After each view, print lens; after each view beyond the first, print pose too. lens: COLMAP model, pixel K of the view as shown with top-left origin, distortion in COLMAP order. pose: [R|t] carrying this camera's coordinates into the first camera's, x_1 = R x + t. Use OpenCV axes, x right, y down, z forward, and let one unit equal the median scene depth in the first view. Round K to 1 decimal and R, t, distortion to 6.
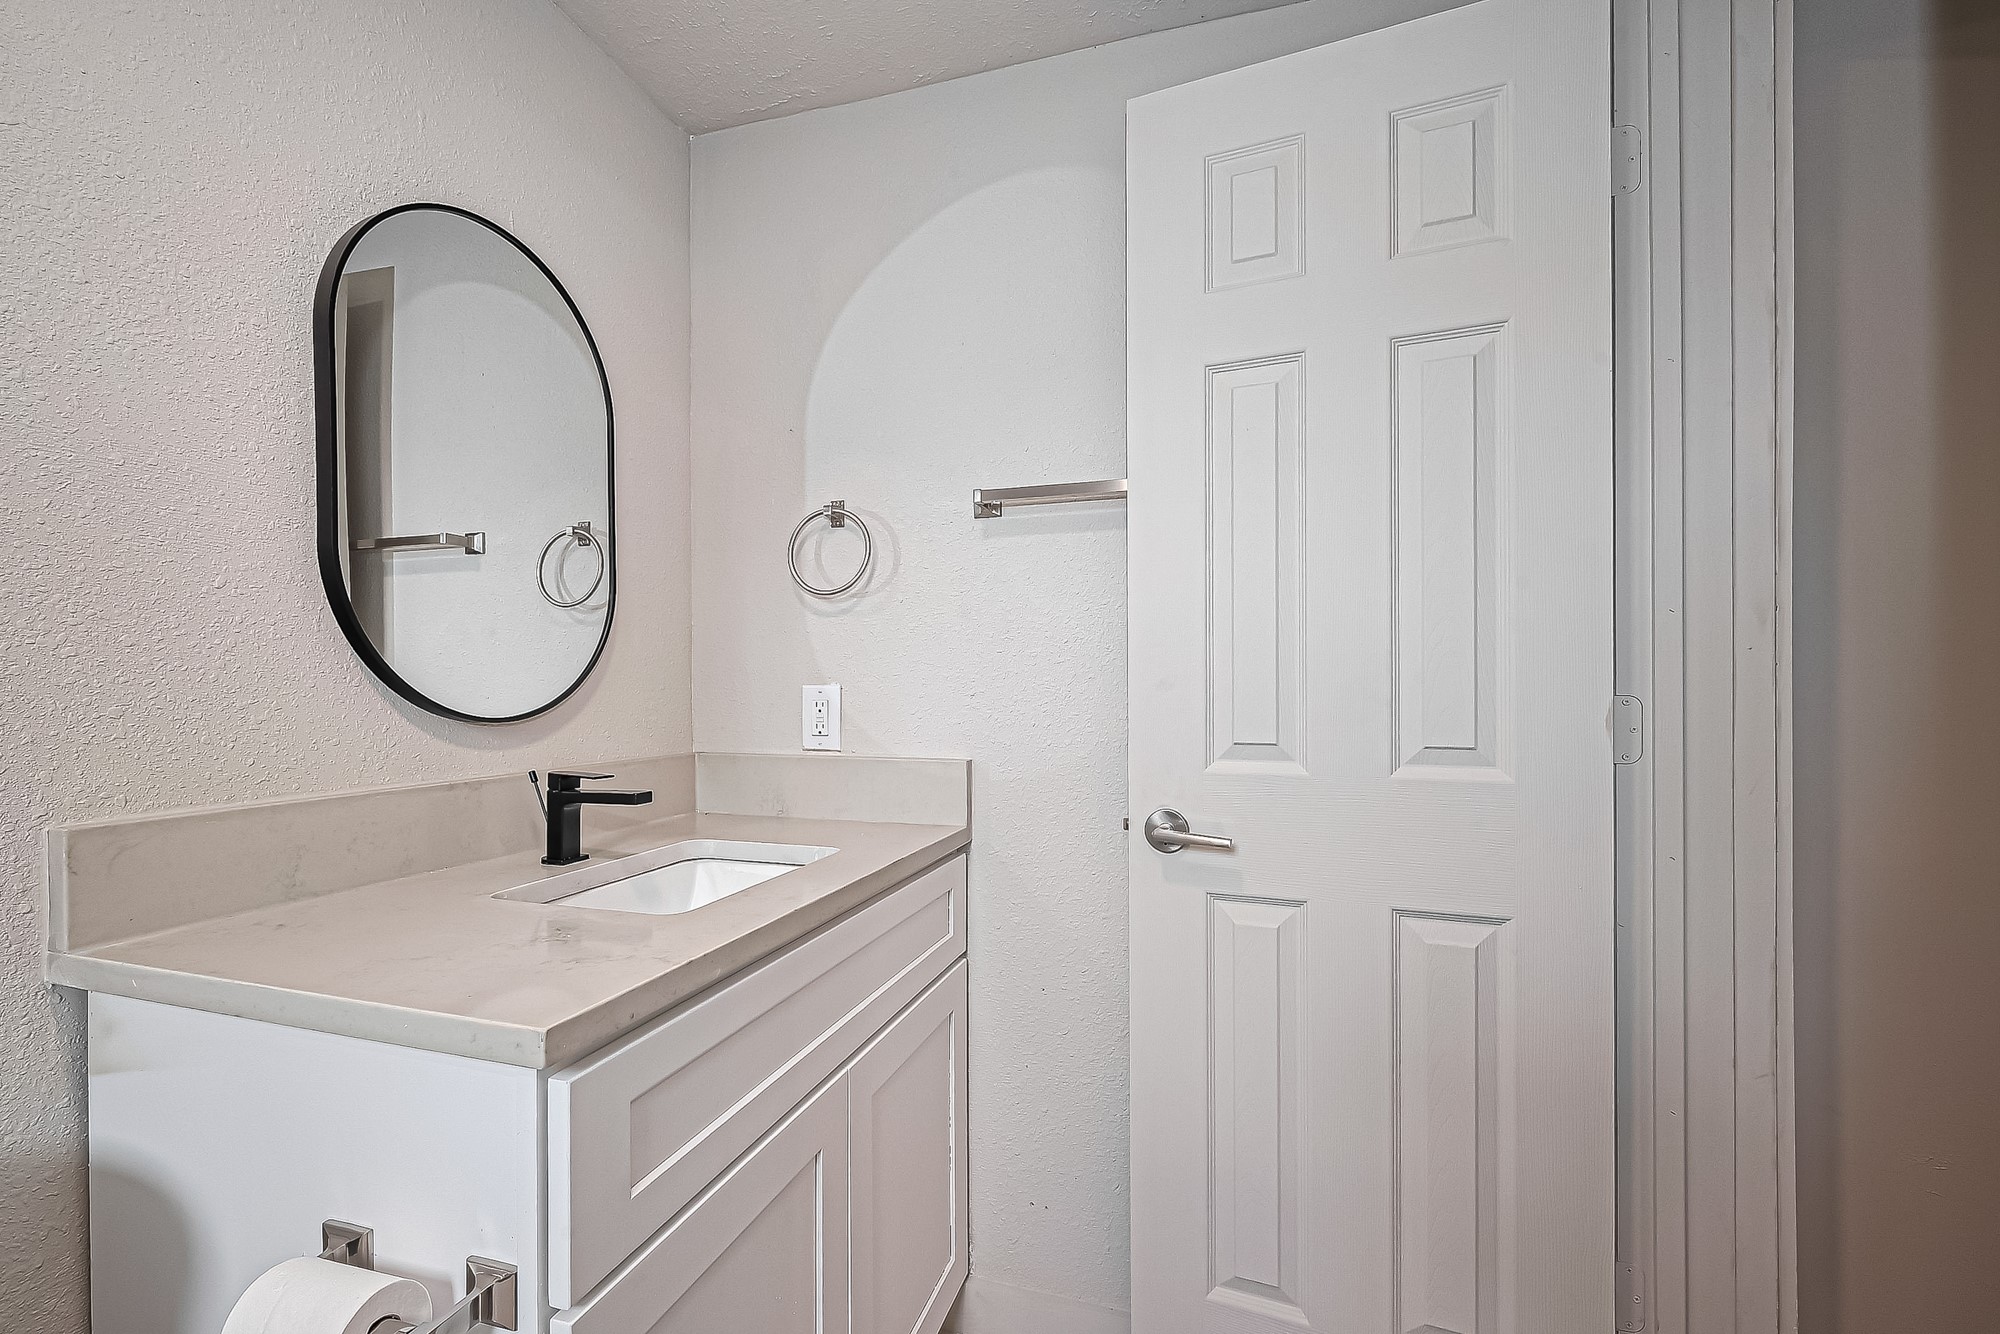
lens RADIAL K [[799.1, 0, 1031.7], [0, 799.1, 693.5], [0, 0, 1]] dist [-0.000164, -0.000760]
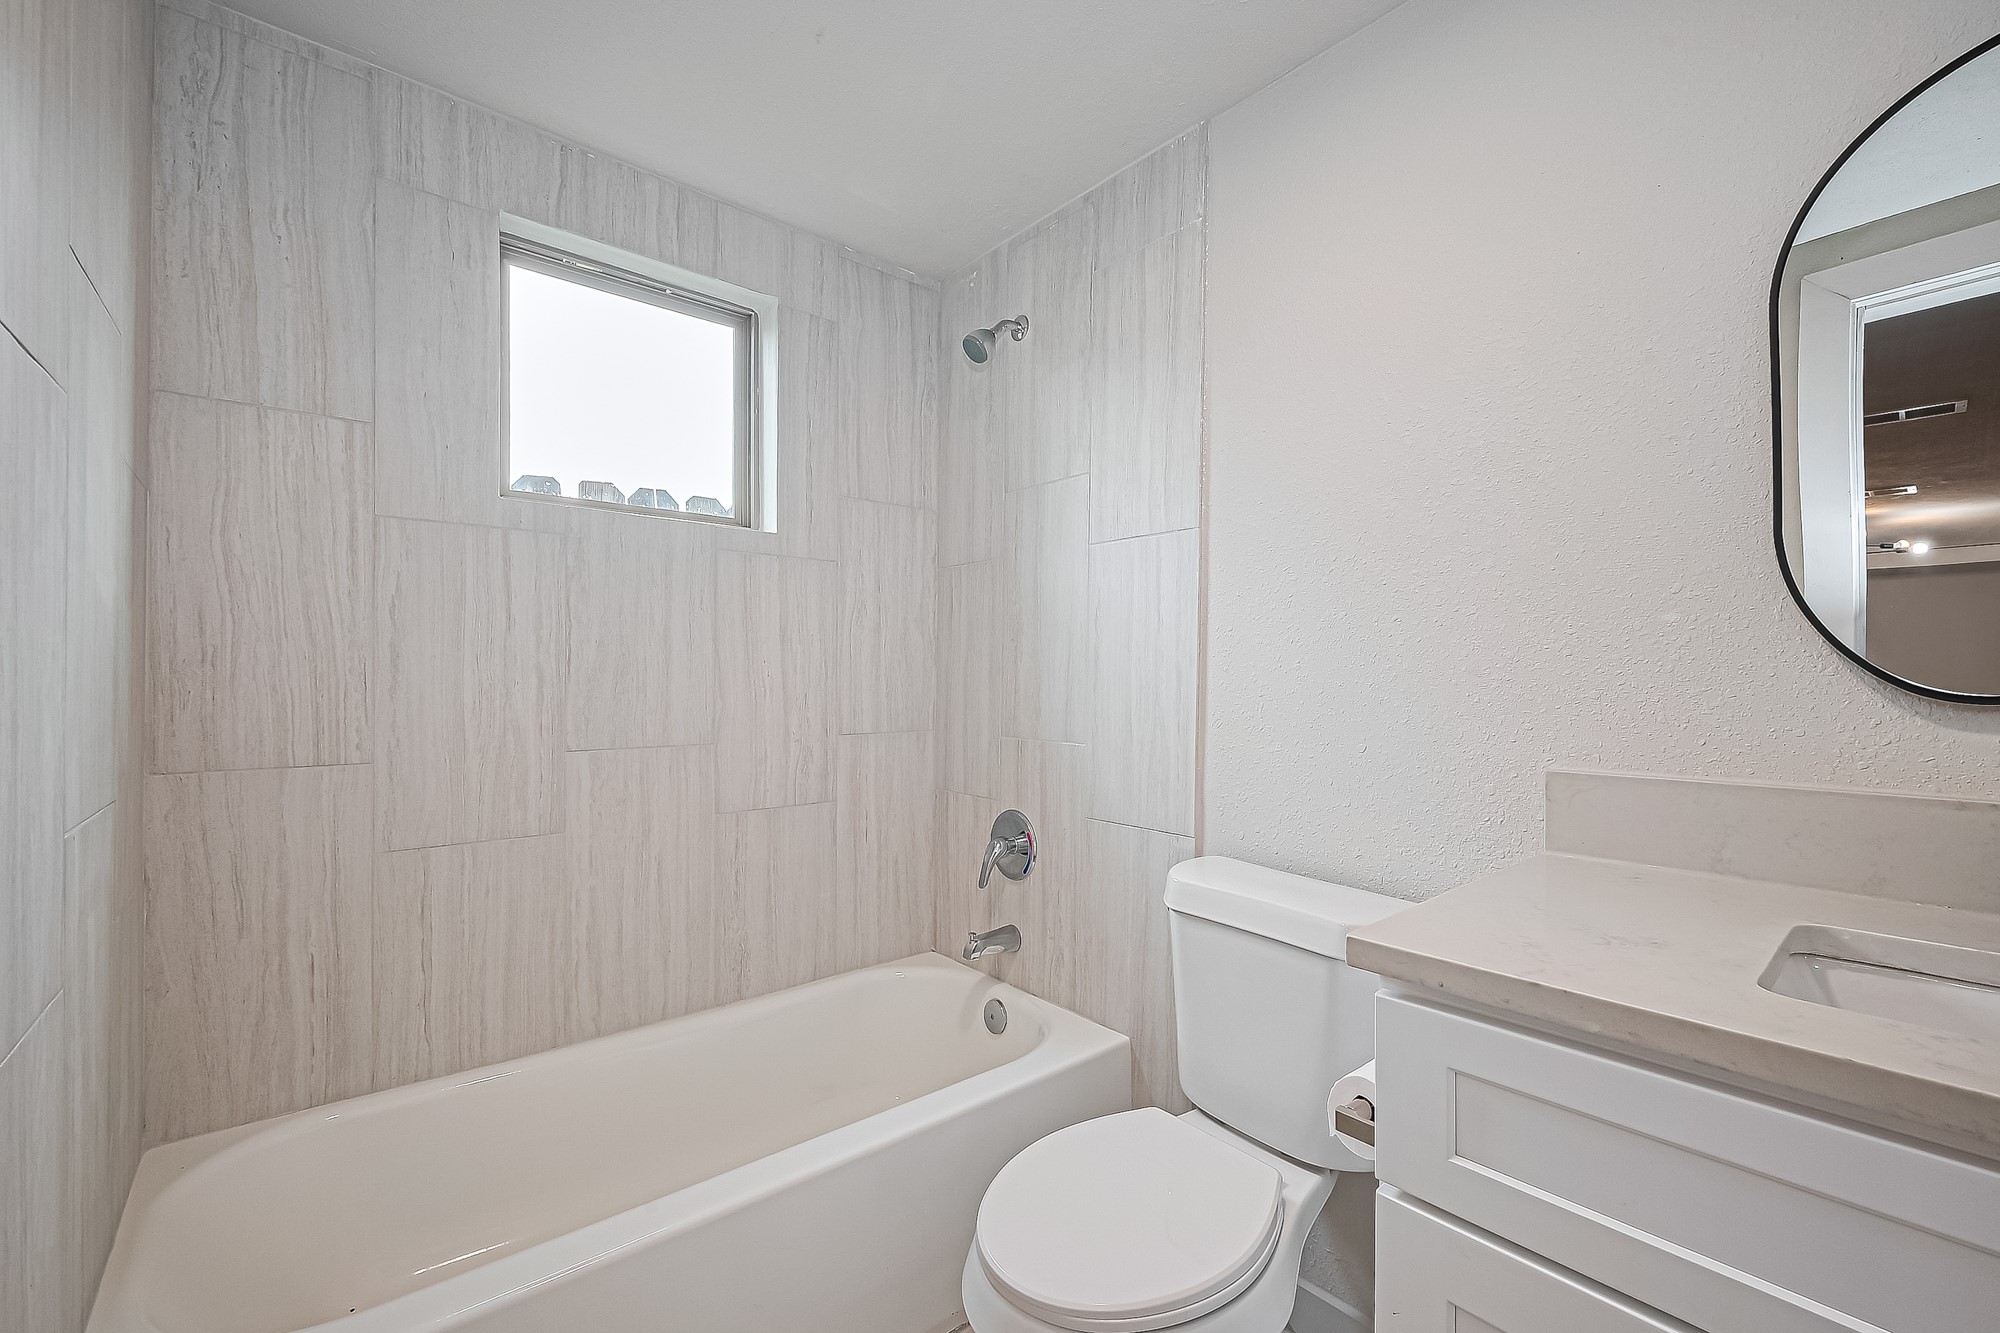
lens RADIAL K [[799.1, 0, 1002.9], [0, 799.1, 666.5], [0, 0, 1]] dist [-0.000164, -0.000760]
pose [[-0.539361, -0.007521, -0.842041, 0.524623], [-0.004358, 0.999972, -0.006140, -0.011040], [0.842063, 0.000358, -0.539379, 0.783924]]
